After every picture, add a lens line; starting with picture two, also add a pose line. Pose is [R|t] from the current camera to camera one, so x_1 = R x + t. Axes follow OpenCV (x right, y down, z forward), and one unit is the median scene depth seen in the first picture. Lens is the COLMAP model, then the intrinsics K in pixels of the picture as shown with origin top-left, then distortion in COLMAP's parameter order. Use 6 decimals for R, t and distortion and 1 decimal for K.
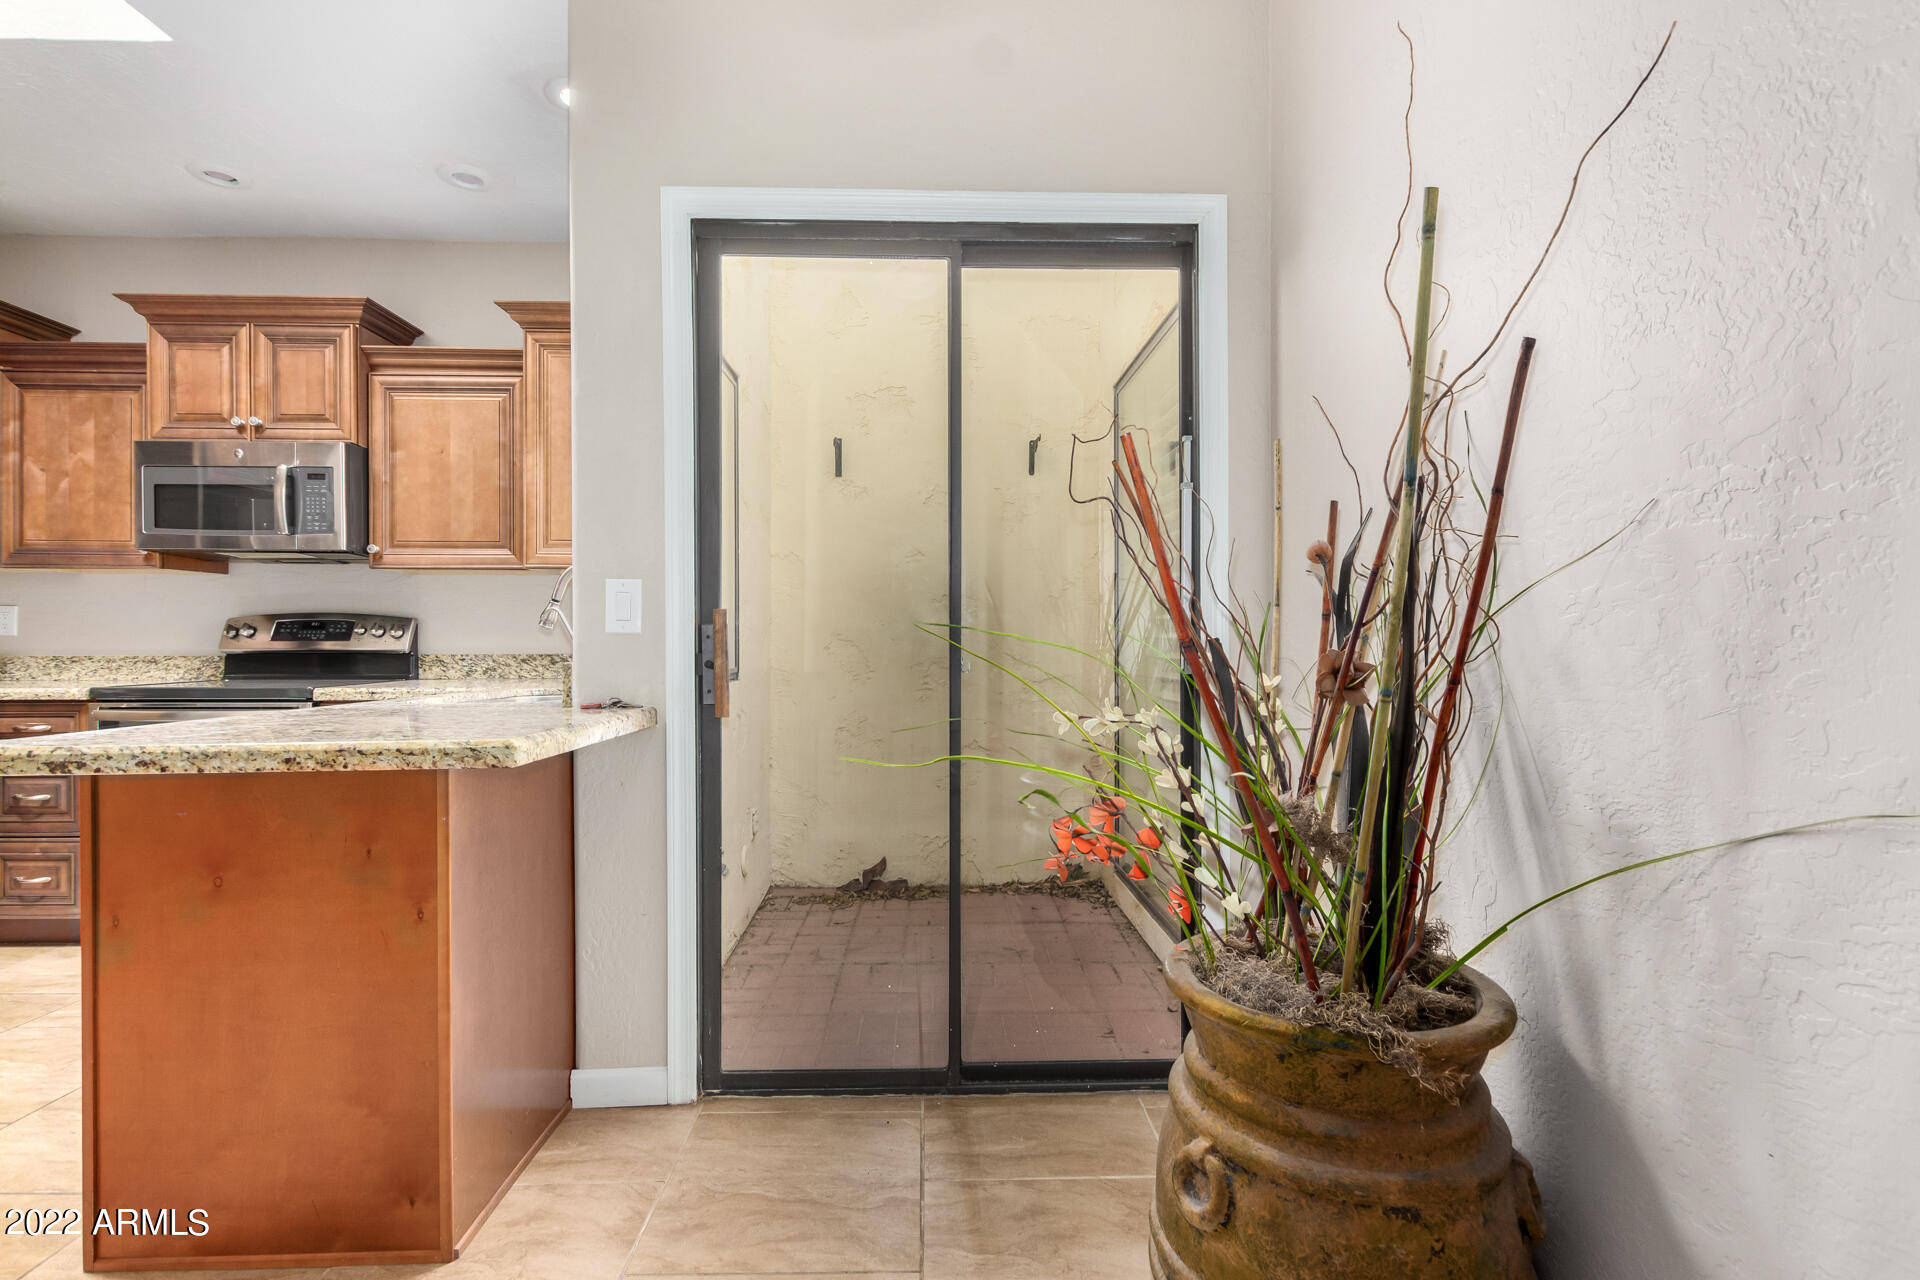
lens RADIAL K [[886.8, 0, 954.5], [0, 886.8, 642.9], [0, 0, 1]] dist [0.016683, -0.009790]
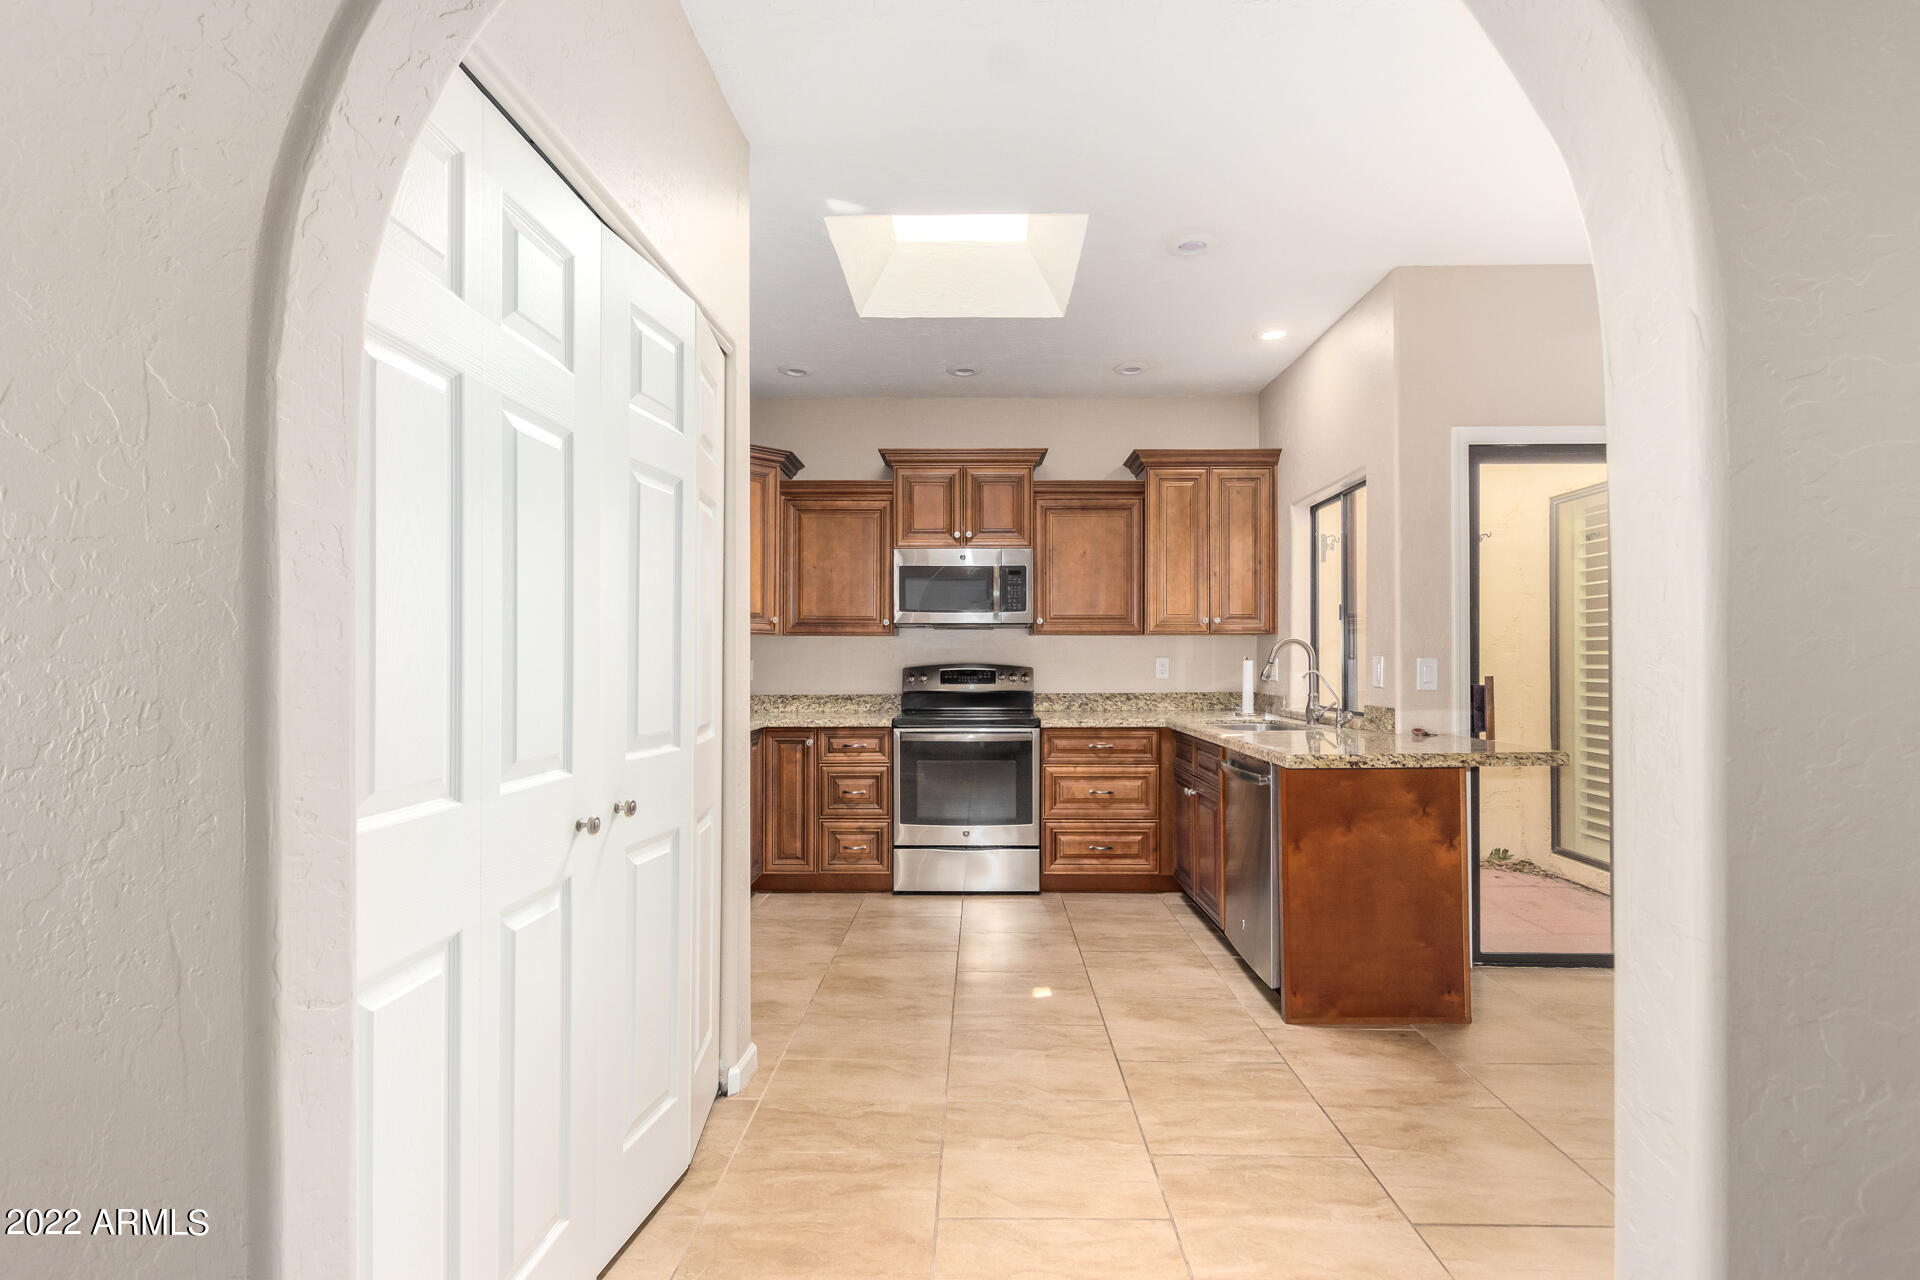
lens RADIAL K [[890.0, 0, 964.5], [0, 890.0, 660.0], [0, 0, 1]] dist [-0.000618, -0.000150]
pose [[0.999272, -0.001160, -0.038132, -0.724394], [0.001049, 0.999995, -0.002911, -0.039153], [0.038136, 0.002869, 0.999268, -0.439869]]
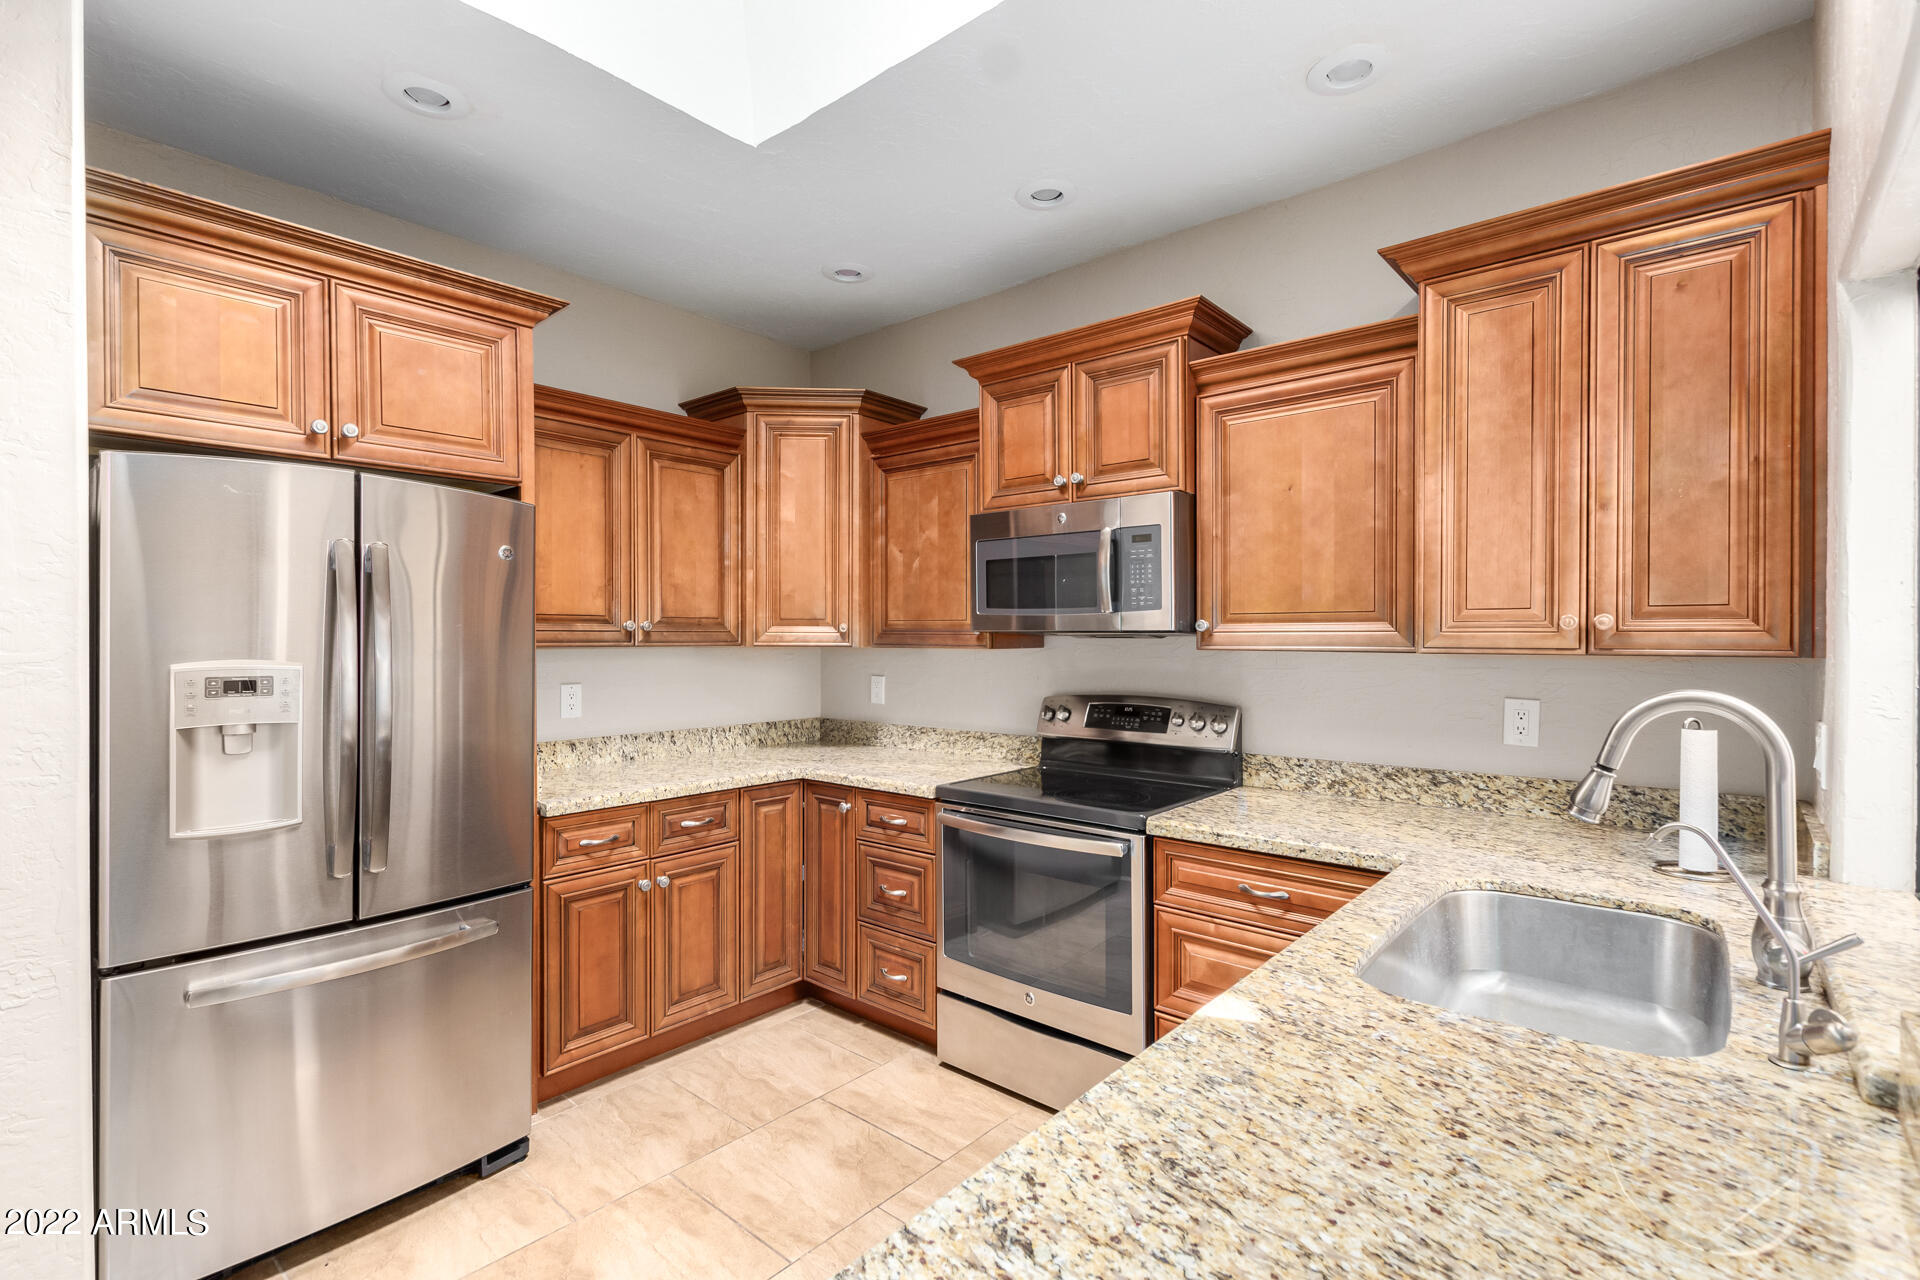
lens RADIAL K [[886.8, 0, 954.5], [0, 886.8, 642.9], [0, 0, 1]] dist [0.016683, -0.009790]
pose [[0.740509, 0.003666, -0.672037, -0.299643], [0.000497, 0.999982, 0.006003, -0.095895], [0.672046, -0.004779, 0.740494, 0.295040]]
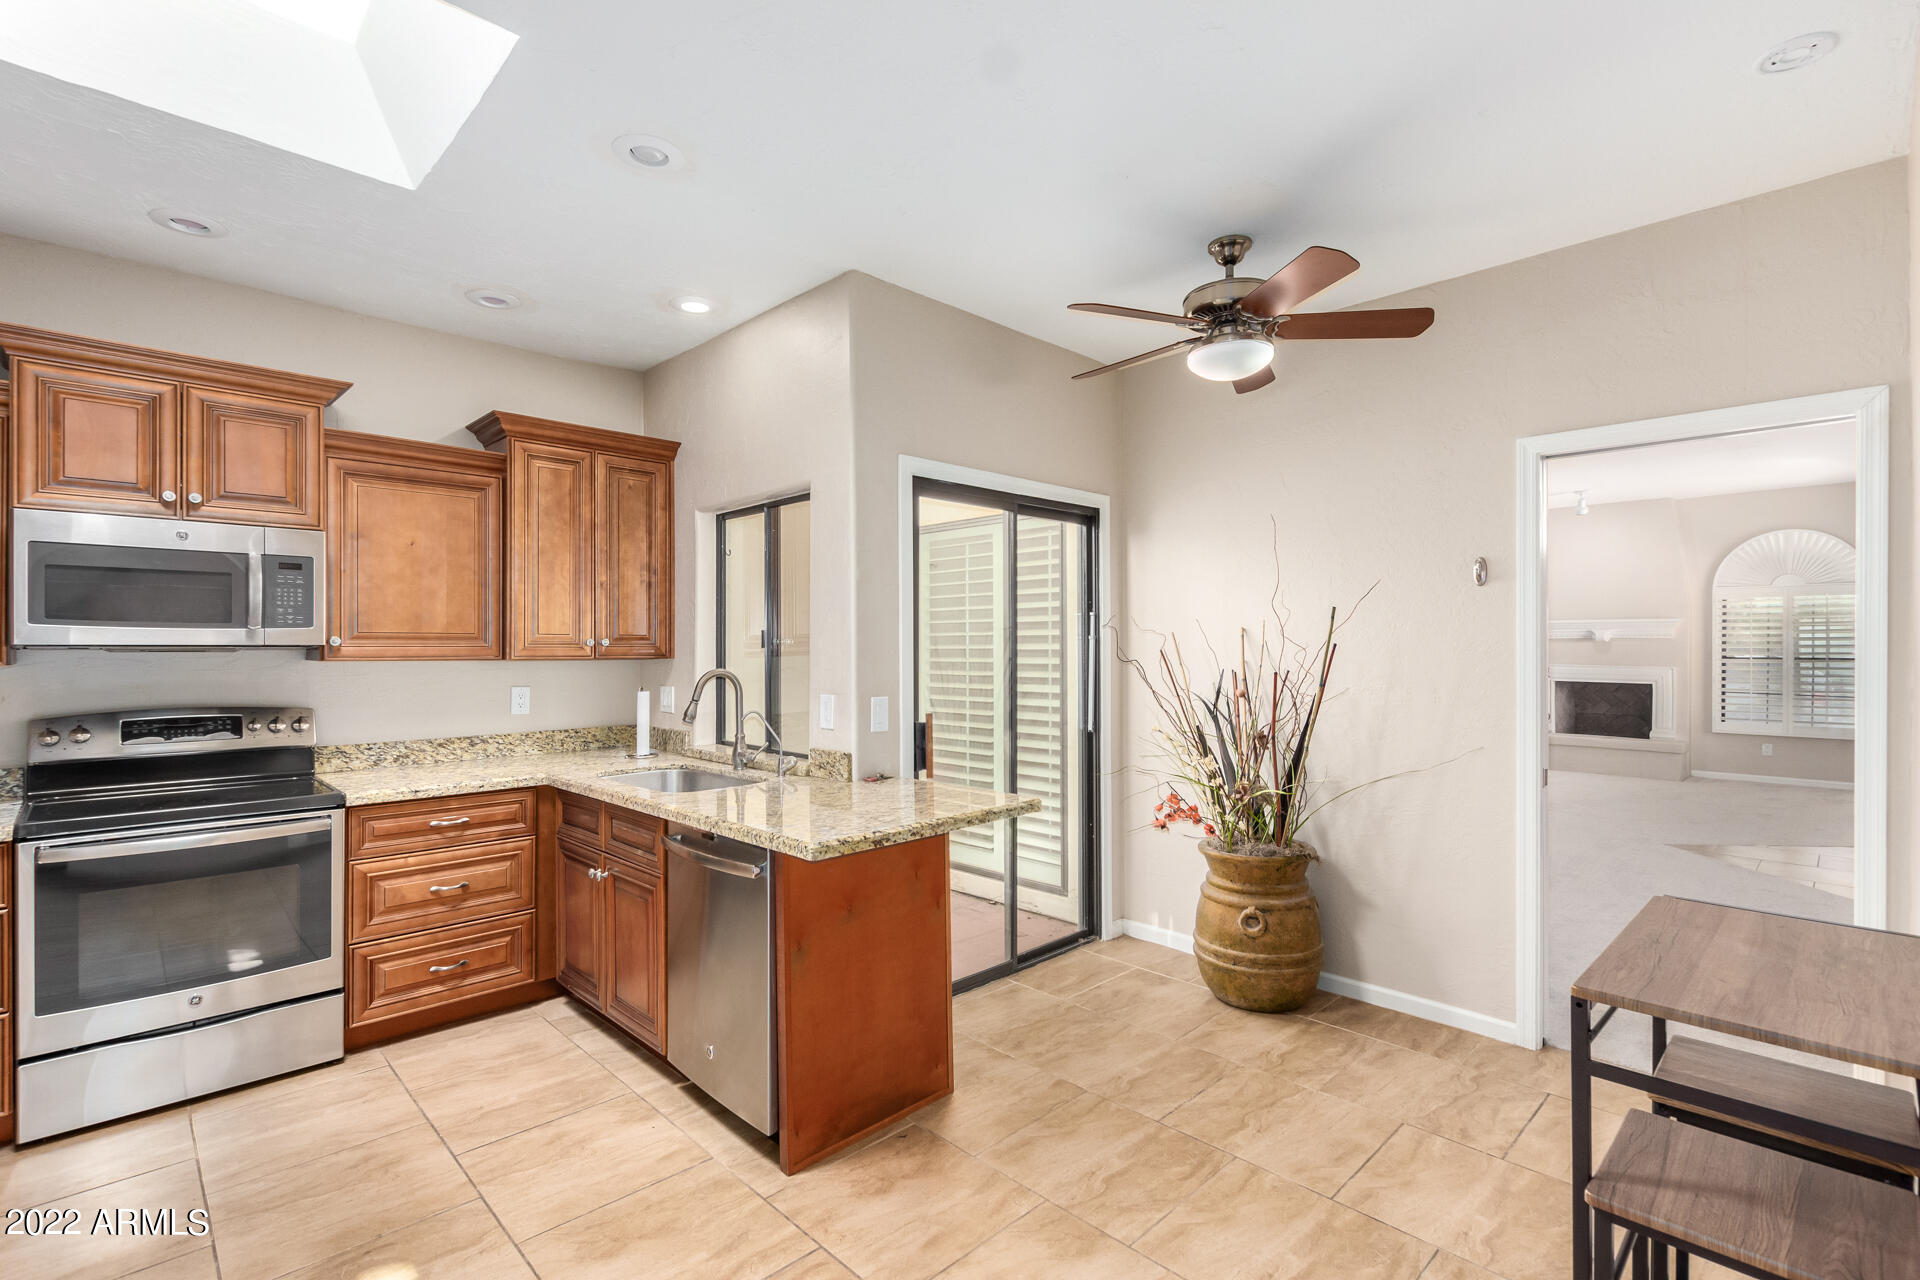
lens RADIAL K [[877.5, 0, 971.9], [0, 877.5, 647.4], [0, 0, 1]] dist [0.012006, -0.007954]
pose [[0.725400, -0.000618, 0.688327, -0.811834], [0.003416, 0.999991, -0.002702, -0.094670], [-0.688319, 0.004312, 0.725395, -0.151170]]
